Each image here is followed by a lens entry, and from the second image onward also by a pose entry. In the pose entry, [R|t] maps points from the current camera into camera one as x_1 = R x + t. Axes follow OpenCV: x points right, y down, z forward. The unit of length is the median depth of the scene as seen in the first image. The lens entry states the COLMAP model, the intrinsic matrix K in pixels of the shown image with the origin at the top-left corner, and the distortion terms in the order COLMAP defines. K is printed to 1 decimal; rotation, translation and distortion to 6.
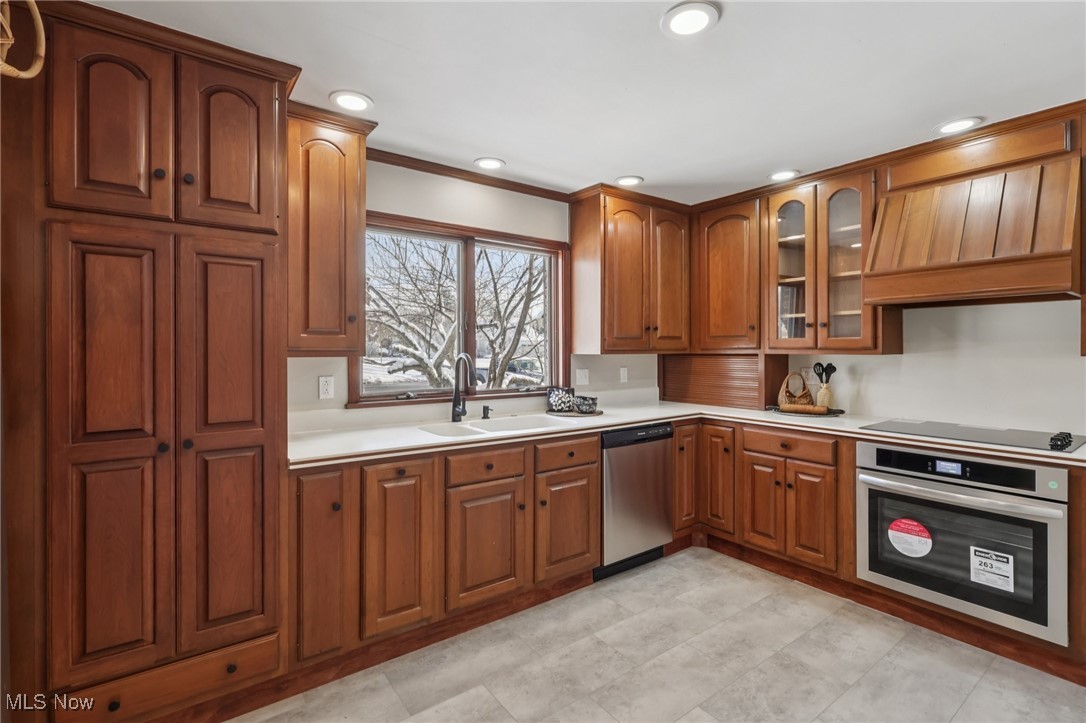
lens RADIAL K [[503.0, 0, 555.2], [0, 503.0, 345.6], [0, 0, 1]] dist [-0.006637, 0.001491]
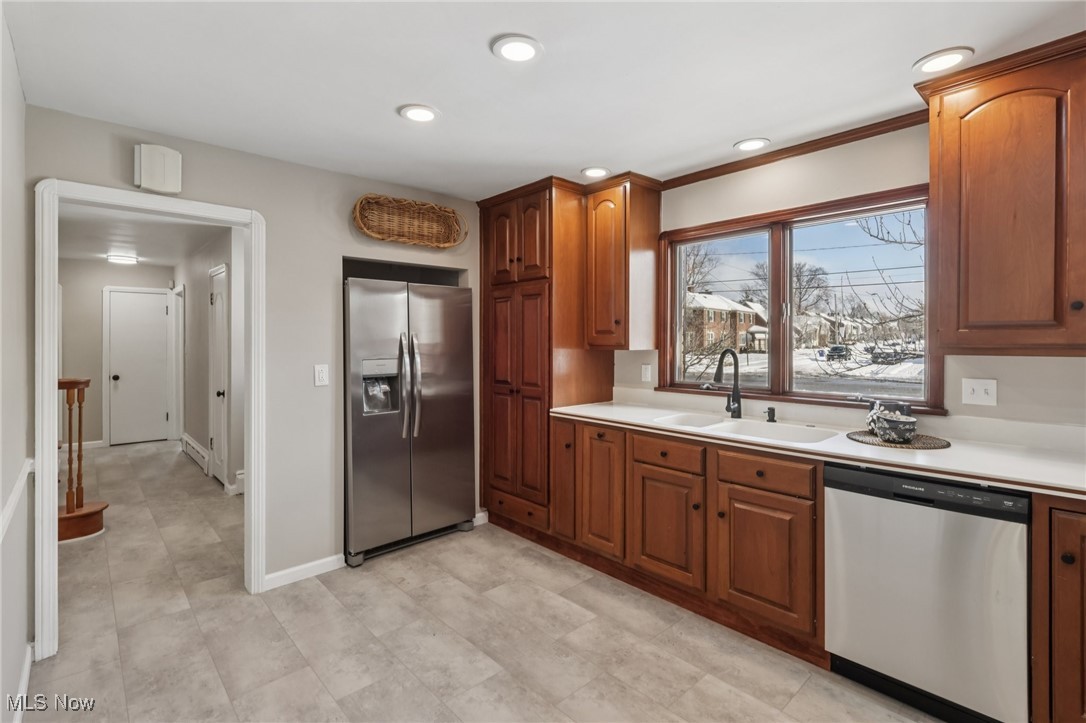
lens RADIAL K [[503.0, 0, 532.1], [0, 503.0, 341.6], [0, 0, 1]] dist [-0.006637, 0.001491]
pose [[0.088596, -0.000063, -0.996068, 0.916222], [0.006598, 0.999978, 0.000523, -0.003118], [0.996046, -0.006618, 0.088595, 0.624229]]
